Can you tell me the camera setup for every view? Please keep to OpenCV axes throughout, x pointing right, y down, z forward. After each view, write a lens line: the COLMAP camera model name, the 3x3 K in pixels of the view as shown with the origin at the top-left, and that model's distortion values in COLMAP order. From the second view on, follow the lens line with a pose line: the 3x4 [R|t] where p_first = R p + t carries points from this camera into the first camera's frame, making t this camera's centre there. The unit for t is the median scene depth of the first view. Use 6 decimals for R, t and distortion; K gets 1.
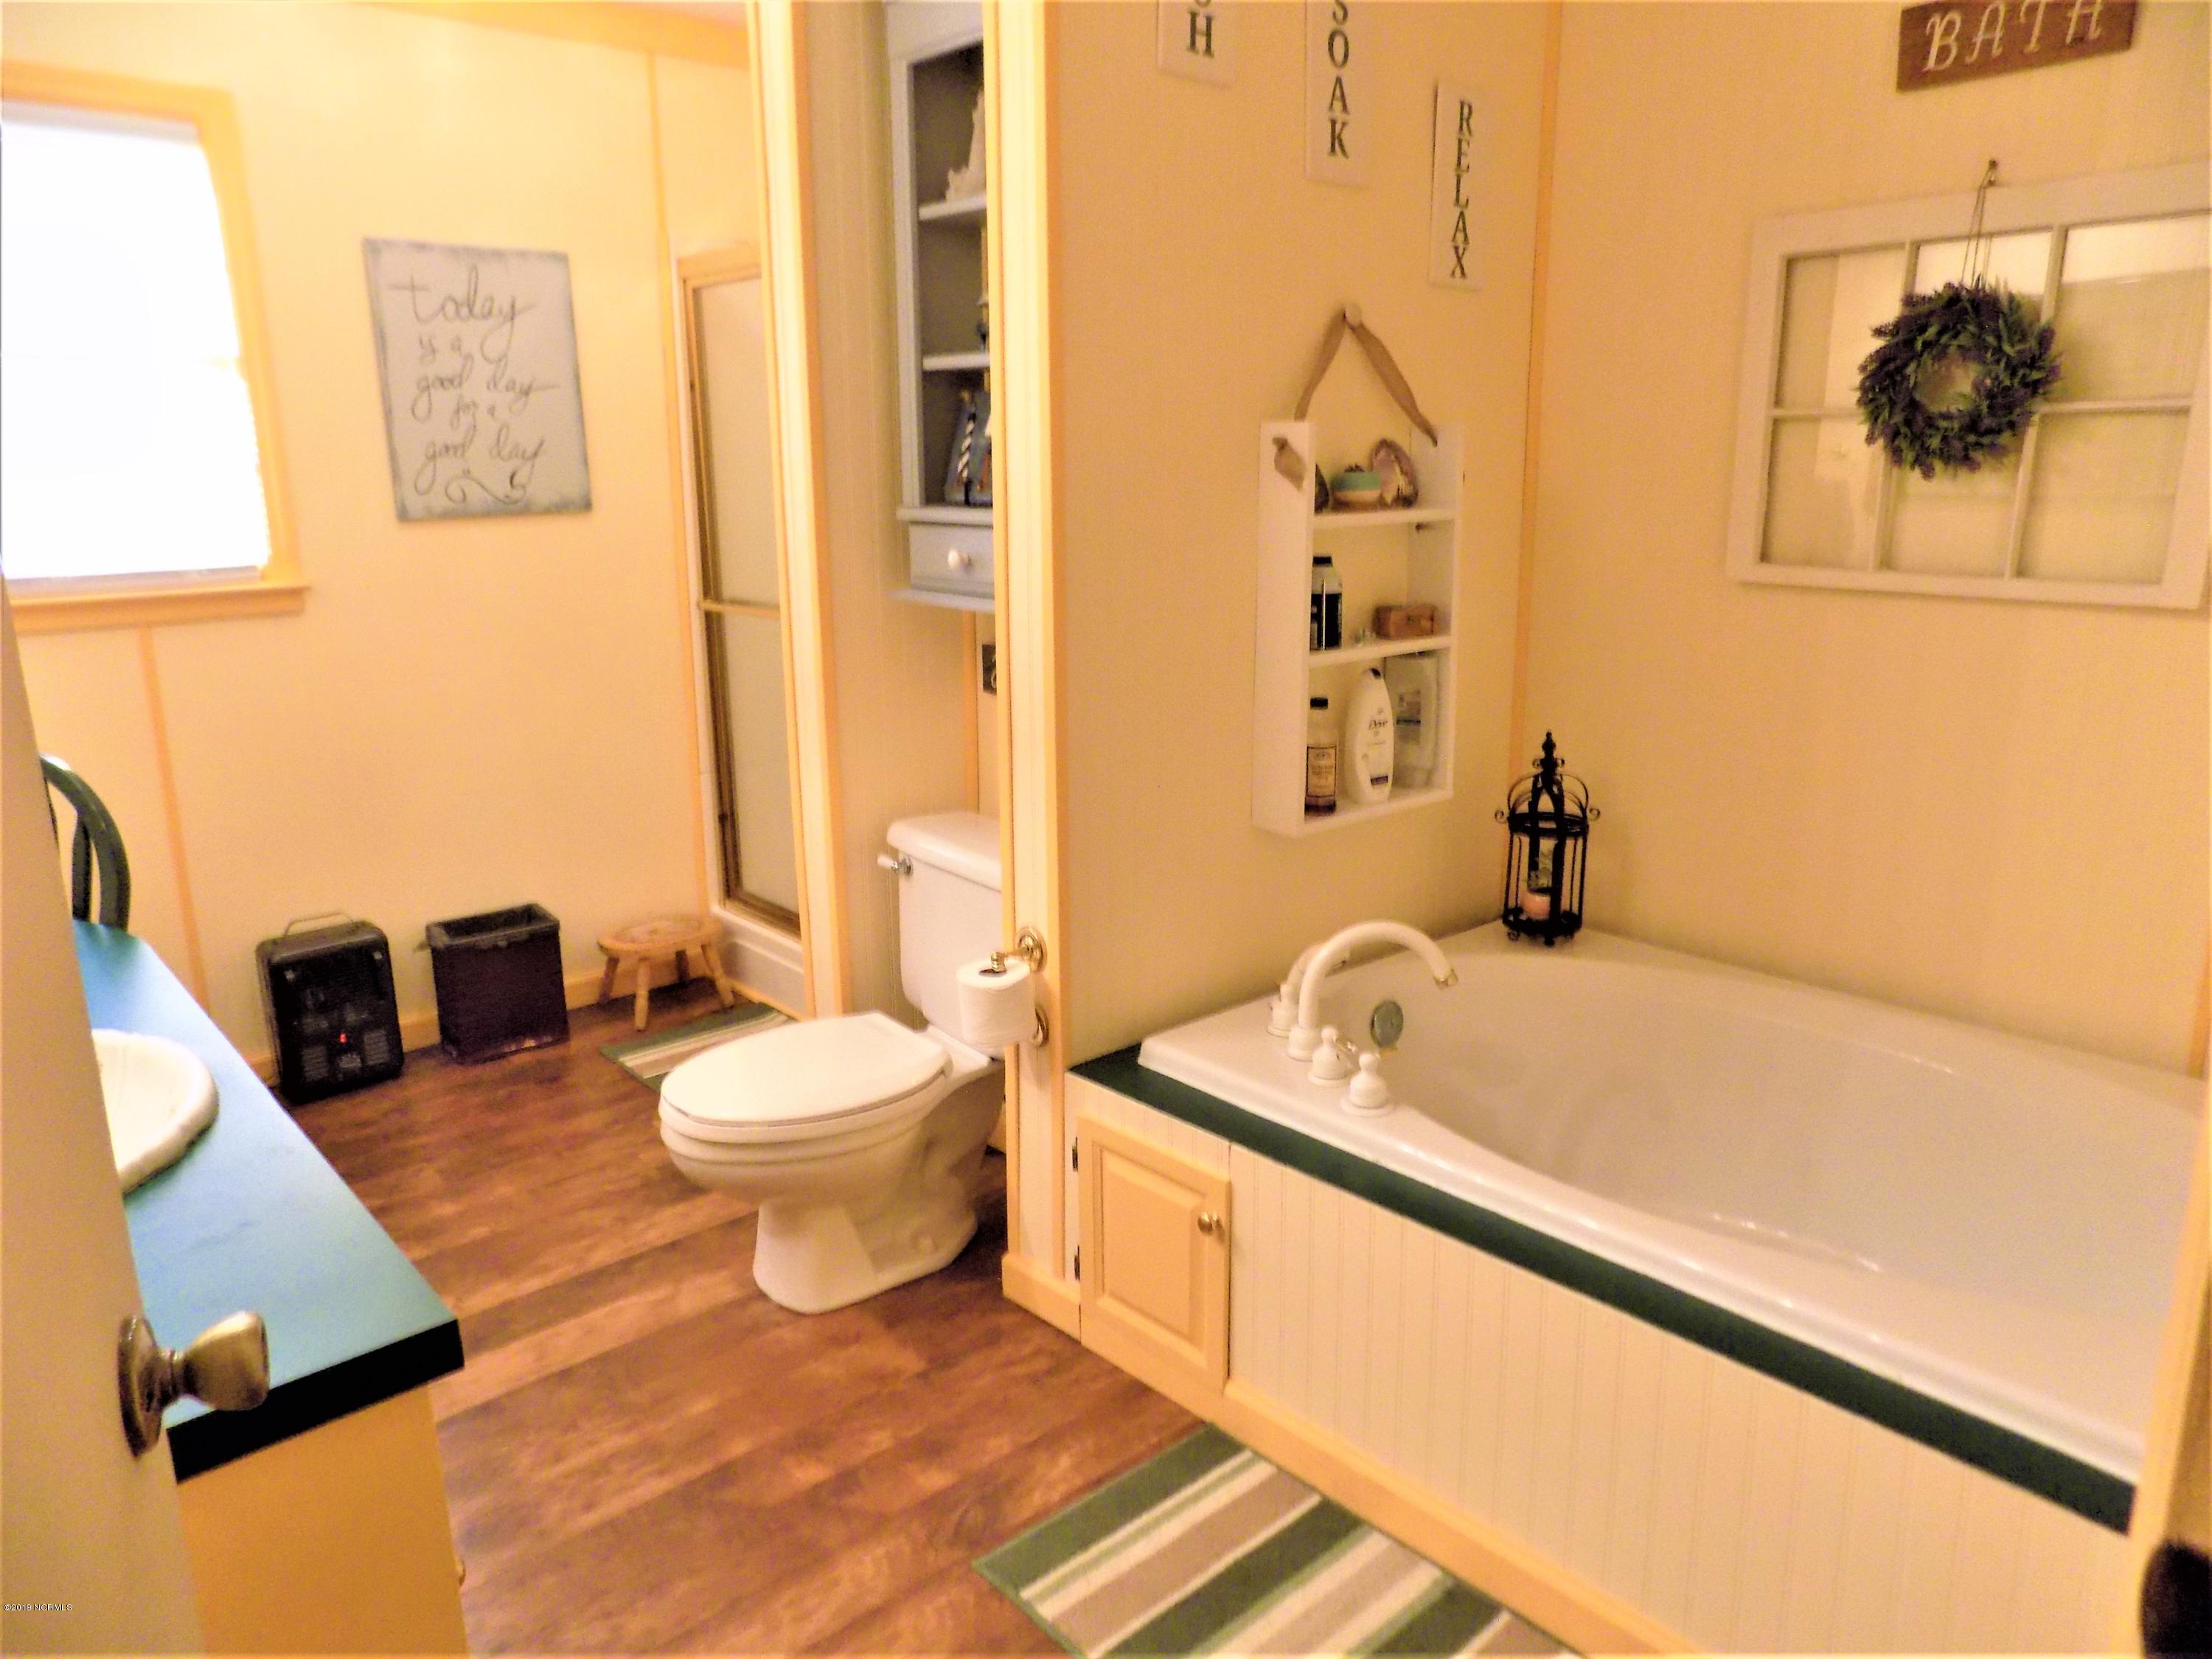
lens RADIAL K [[1503.4, 0, 1102.0], [0, 1503.4, 799.1], [0, 0, 1]] dist [-0.071551, 0.076559]
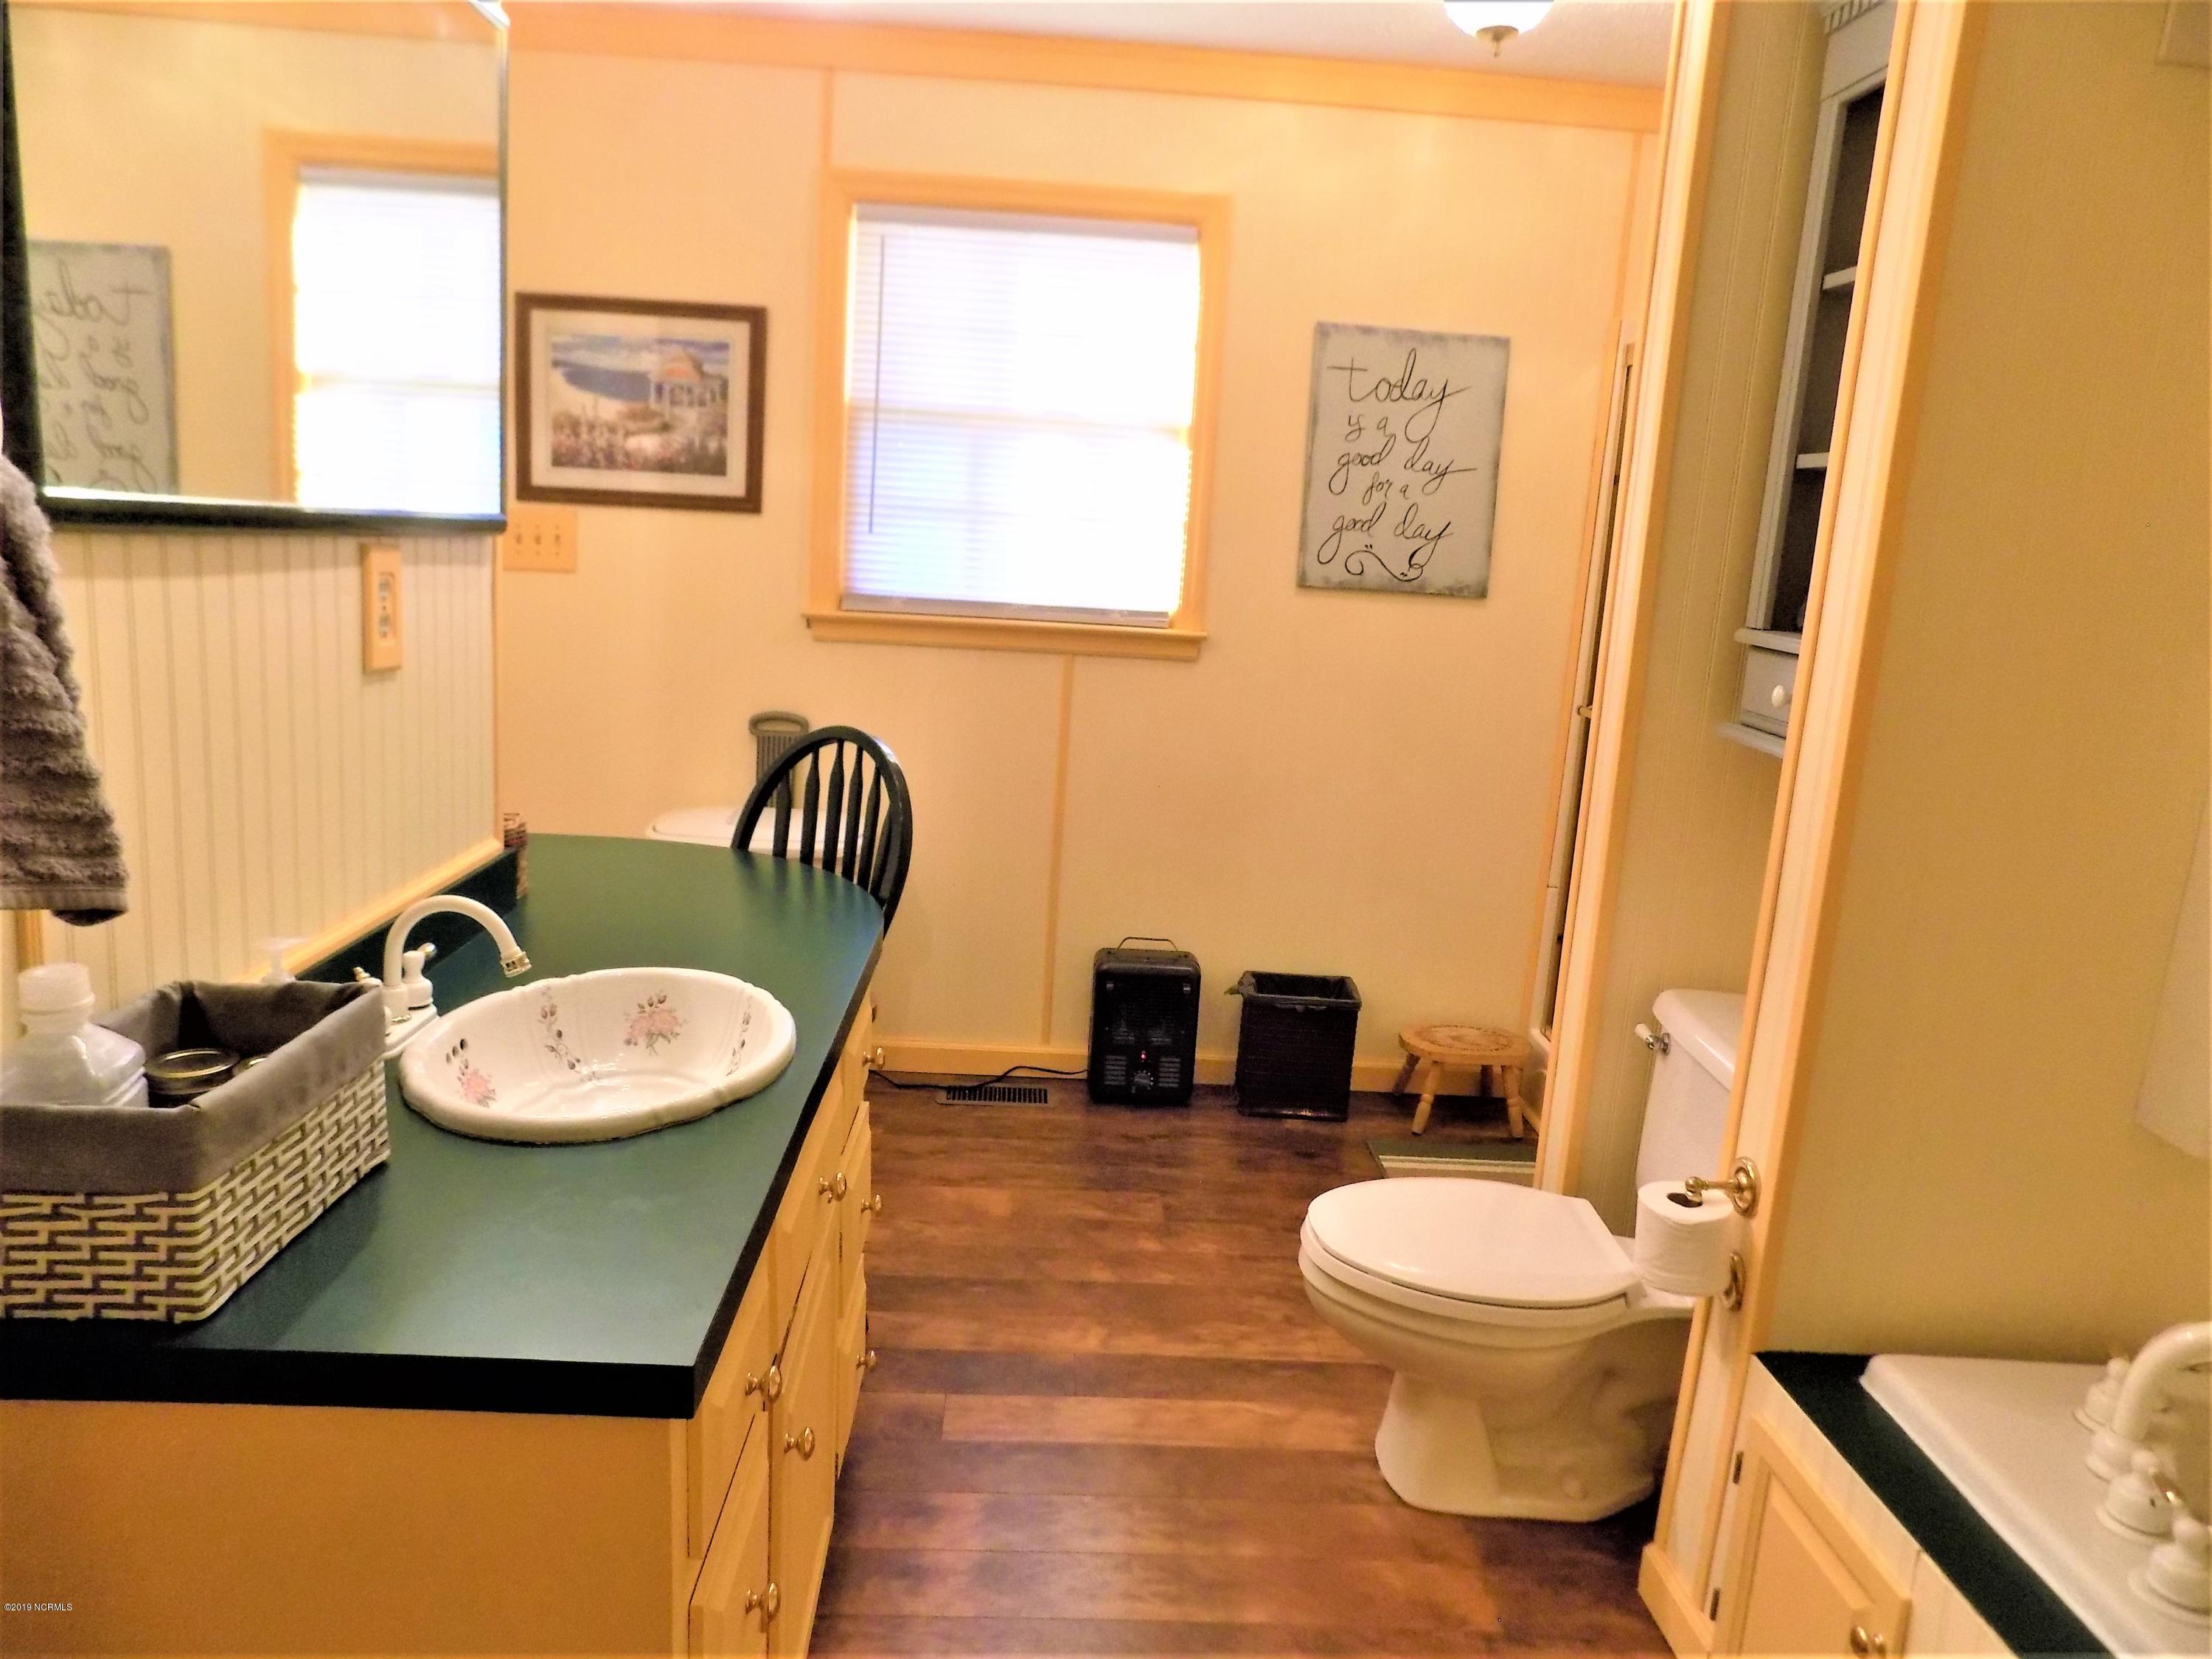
lens RADIAL K [[1503.4, 0, 1102.0], [0, 1503.4, 799.1], [0, 0, 1]] dist [-0.071551, 0.076559]
pose [[0.772009, 0.179967, -0.609602, 0.096926], [-0.218493, 0.975772, 0.011364, -0.026308], [0.596878, 0.124421, 0.792626, 0.109700]]
